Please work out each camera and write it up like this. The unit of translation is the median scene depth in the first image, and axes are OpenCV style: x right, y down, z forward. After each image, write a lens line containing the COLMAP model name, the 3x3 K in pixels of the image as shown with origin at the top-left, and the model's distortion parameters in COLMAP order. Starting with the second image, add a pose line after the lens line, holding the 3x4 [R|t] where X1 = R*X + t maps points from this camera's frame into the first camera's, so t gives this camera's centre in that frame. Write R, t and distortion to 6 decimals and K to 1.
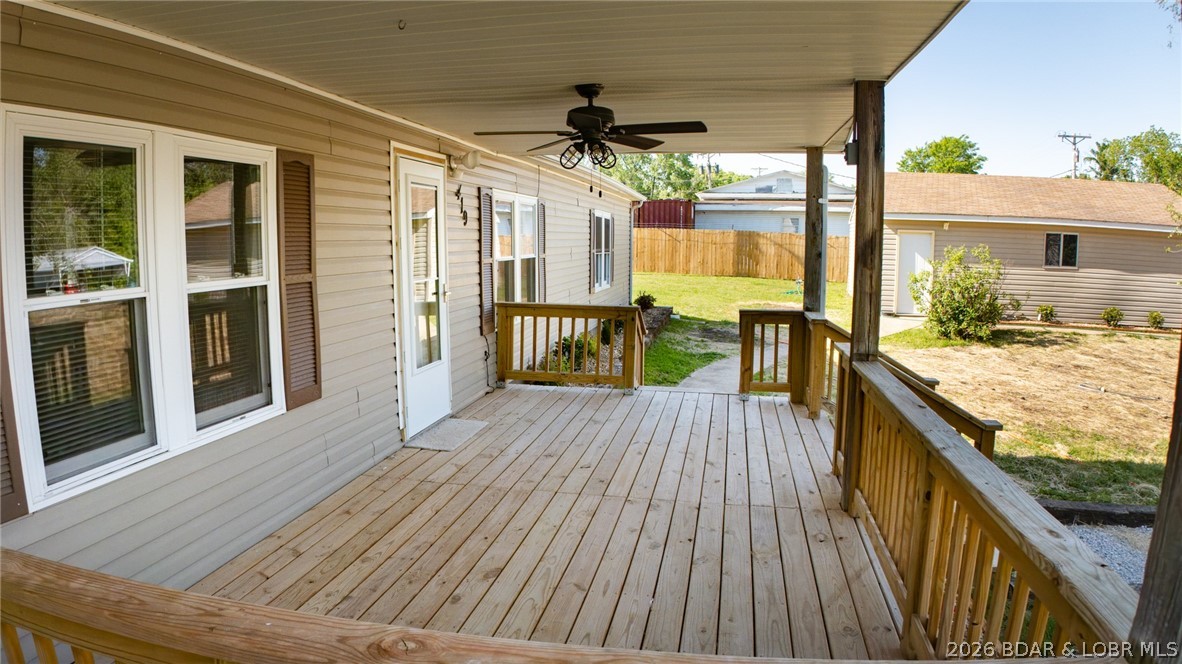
lens RADIAL K [[716.4, 0, 591.0], [0, 716.4, 332.0], [0, 0, 1]] dist [-0.165818, -0.000161]
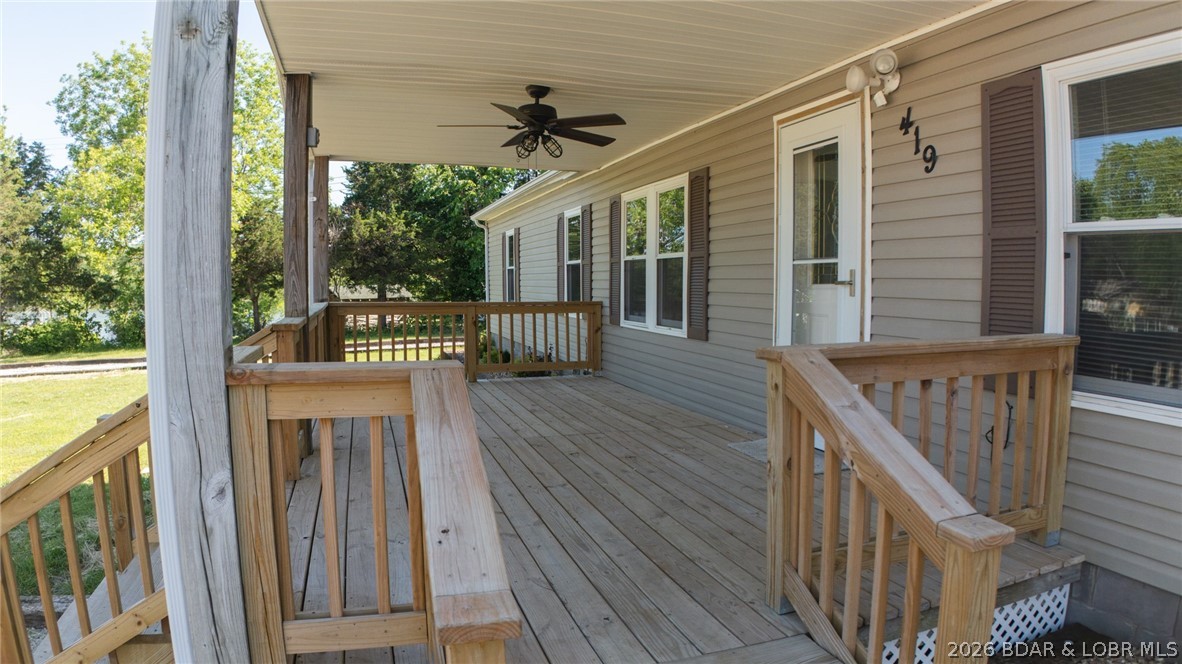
lens RADIAL K [[716.4, 0, 591.0], [0, 716.4, 332.0], [0, 0, 1]] dist [-0.165818, -0.000161]
pose [[-0.875241, 0.030701, -0.482713, 0.326148], [-0.065876, 0.981118, 0.181845, -0.107977], [0.479181, 0.190957, -0.856692, 1.380394]]
